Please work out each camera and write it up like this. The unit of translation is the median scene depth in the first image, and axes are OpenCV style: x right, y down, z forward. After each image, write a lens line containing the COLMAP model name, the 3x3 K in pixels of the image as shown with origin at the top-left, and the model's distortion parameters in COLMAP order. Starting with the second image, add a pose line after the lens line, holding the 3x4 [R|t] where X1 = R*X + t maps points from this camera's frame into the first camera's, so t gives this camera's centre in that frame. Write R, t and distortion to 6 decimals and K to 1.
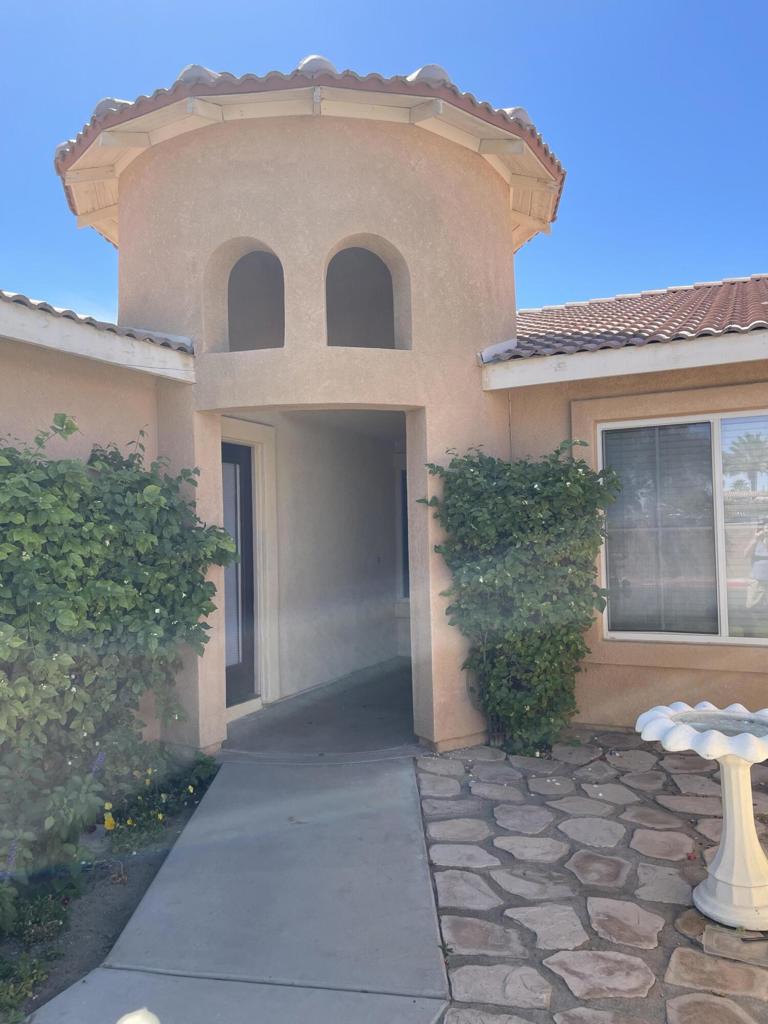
lens RADIAL K [[746.7, 0, 384.4], [0, 746.7, 510.6], [0, 0, 1]] dist [0.054215, -0.075777]
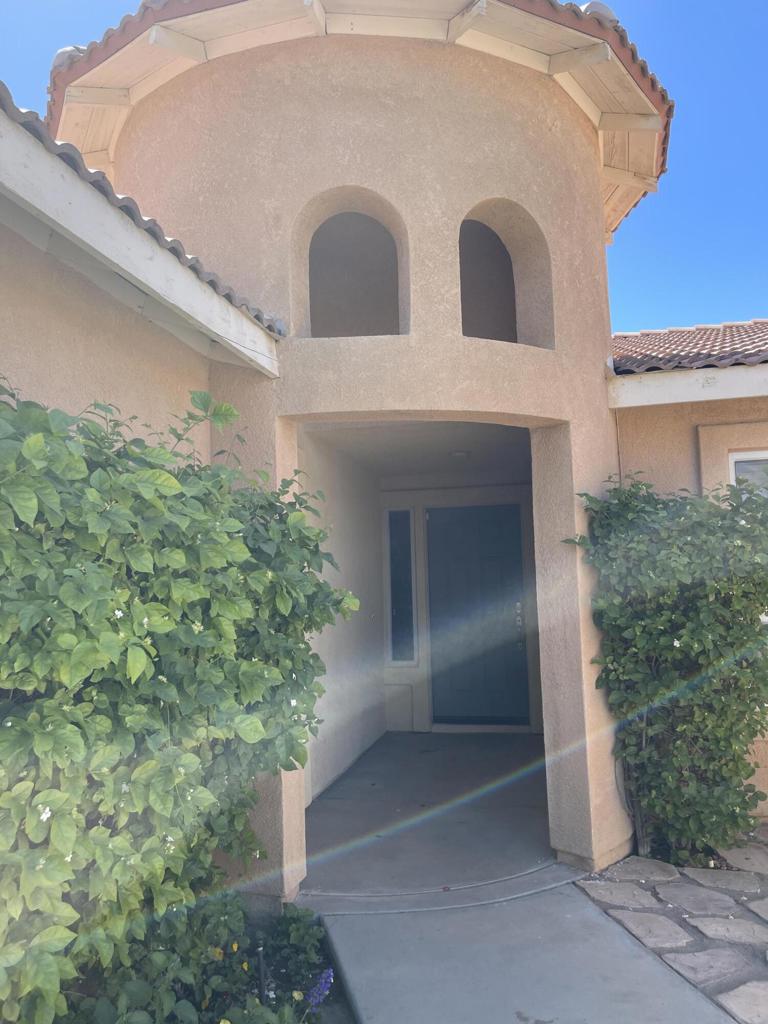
lens RADIAL K [[749.9, 0, 383.0], [0, 749.9, 514.7], [0, 0, 1]] dist [0.068594, -0.093900]
pose [[0.975558, 0.014798, 0.219242, -0.312312], [-0.001155, 0.998061, -0.062226, 0.008389], [-0.219737, 0.060452, 0.973684, 0.276188]]
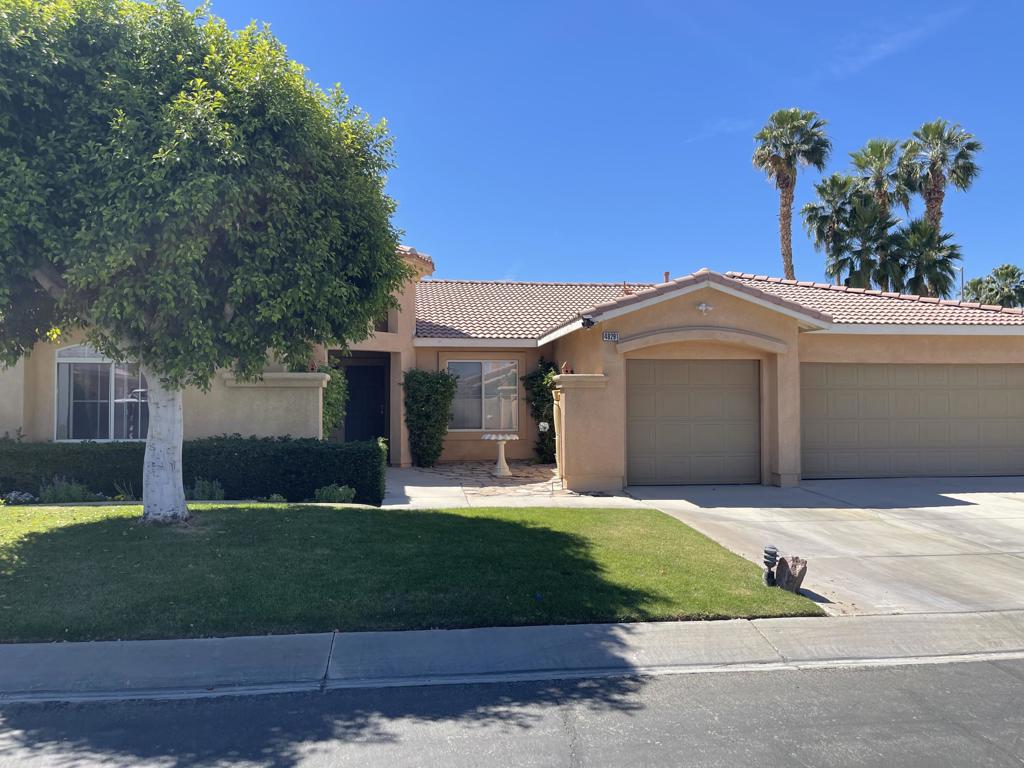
lens RADIAL K [[746.7, 0, 511.0], [0, 746.7, 380.7], [0, 0, 1]] dist [0.054215, -0.075777]
pose [[0.836670, 0.033665, 0.546672, -1.214465], [-0.026769, 0.999430, -0.020577, 0.023780], [-0.547053, 0.002582, 0.837094, -1.752471]]
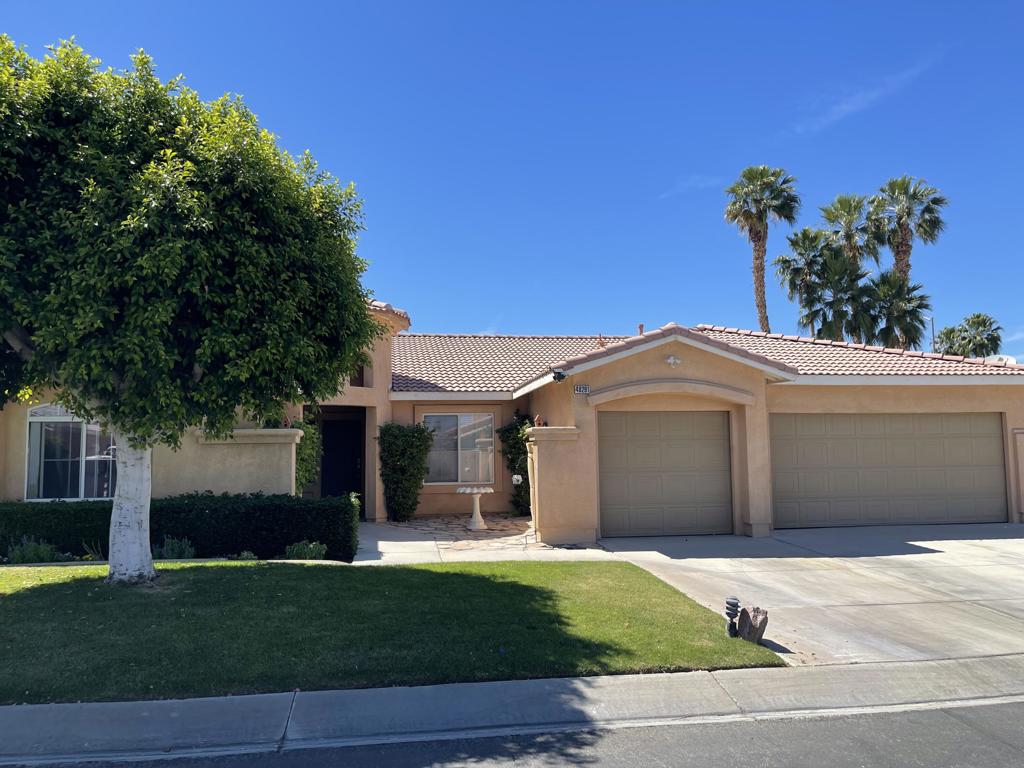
lens RADIAL K [[749.9, 0, 514.6], [0, 749.9, 386.0], [0, 0, 1]] dist [0.068594, -0.093900]
pose [[0.825043, 0.058838, 0.561998, -1.198911], [-0.016116, 0.996610, -0.080680, 0.013052], [-0.564839, 0.057507, 0.823195, -1.821506]]
